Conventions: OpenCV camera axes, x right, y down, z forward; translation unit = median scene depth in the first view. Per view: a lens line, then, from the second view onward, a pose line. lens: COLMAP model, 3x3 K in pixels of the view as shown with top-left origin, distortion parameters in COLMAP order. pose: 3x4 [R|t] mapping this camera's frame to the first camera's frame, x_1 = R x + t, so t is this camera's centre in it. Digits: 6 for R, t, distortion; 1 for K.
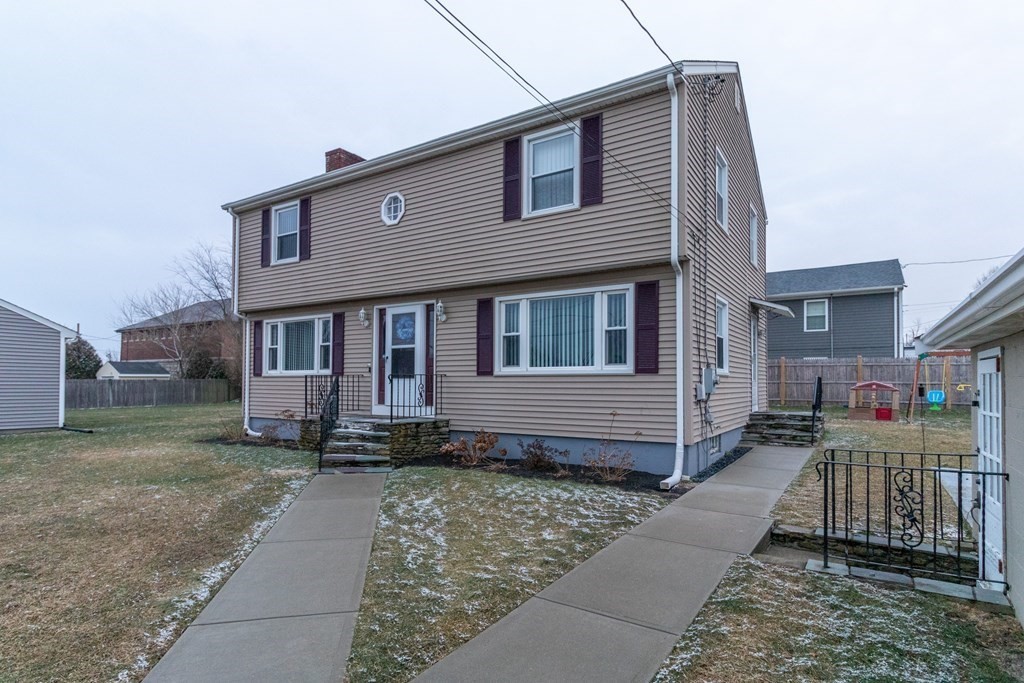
lens RADIAL K [[534.9, 0, 513.9], [0, 534.9, 372.0], [0, 0, 1]] dist [-0.001152, 0.000112]
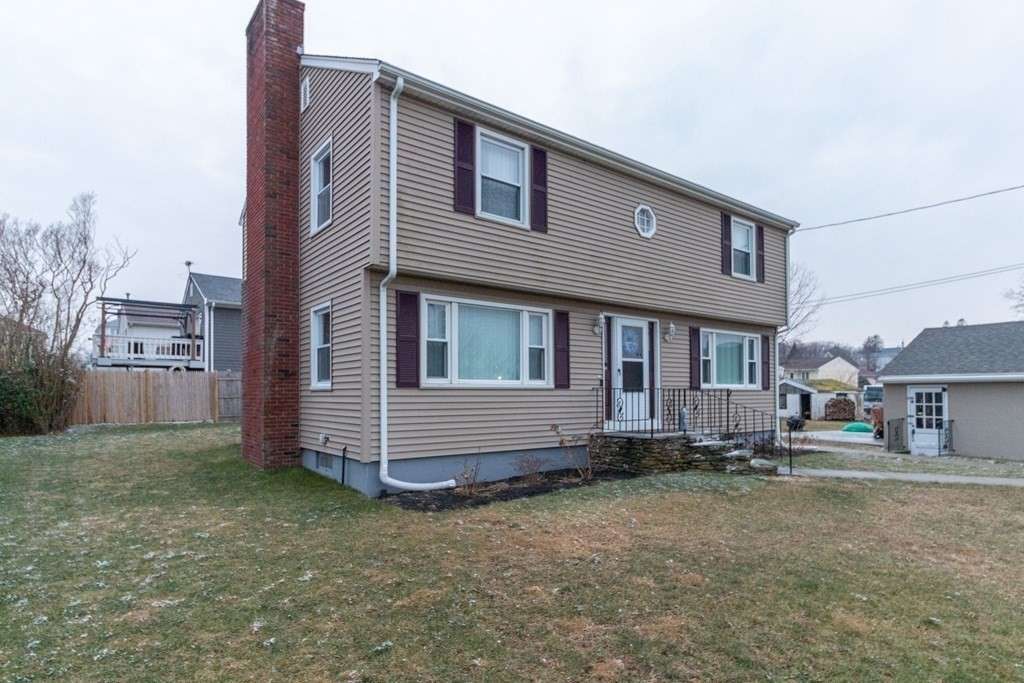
lens RADIAL K [[583.4, 0, 567.0], [0, 583.4, 384.6], [0, 0, 1]] dist [-0.000524, 0.000120]
pose [[0.292068, 0.013622, 0.956300, -1.289335], [-0.014810, 0.999843, -0.009719, 0.010110], [-0.956283, -0.011324, 0.292224, 0.812404]]
